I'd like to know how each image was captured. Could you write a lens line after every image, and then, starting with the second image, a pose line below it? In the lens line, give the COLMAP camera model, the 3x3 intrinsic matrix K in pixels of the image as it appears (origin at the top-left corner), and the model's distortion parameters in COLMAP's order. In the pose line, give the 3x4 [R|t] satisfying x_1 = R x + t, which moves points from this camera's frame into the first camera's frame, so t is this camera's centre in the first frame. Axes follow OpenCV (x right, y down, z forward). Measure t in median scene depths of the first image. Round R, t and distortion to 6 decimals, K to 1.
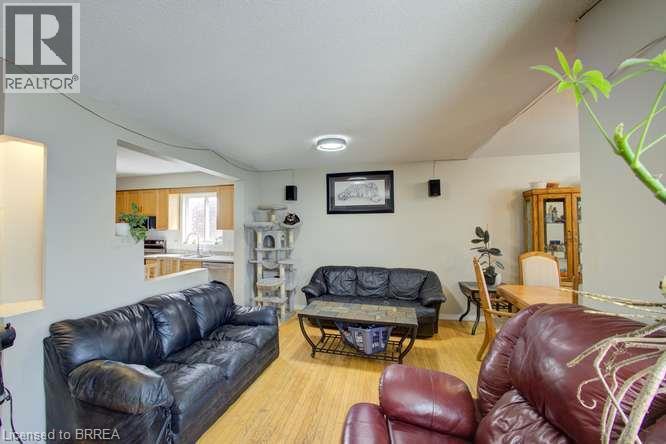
lens RADIAL K [[304.3, 0, 335.4], [0, 304.3, 223.2], [0, 0, 1]] dist [0.012189, 0.004500]
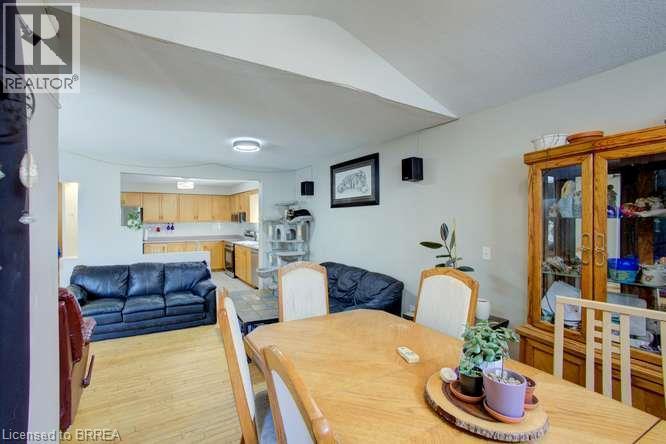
lens RADIAL K [[304.3, 0, 312.7], [0, 304.3, 219.2], [0, 0, 1]] dist [0.012189, 0.004500]
pose [[0.719326, 0.001779, -0.694670, 0.628765], [0.004817, 0.999960, 0.007548, -0.002791], [0.694656, -0.008775, 0.719289, 0.291394]]
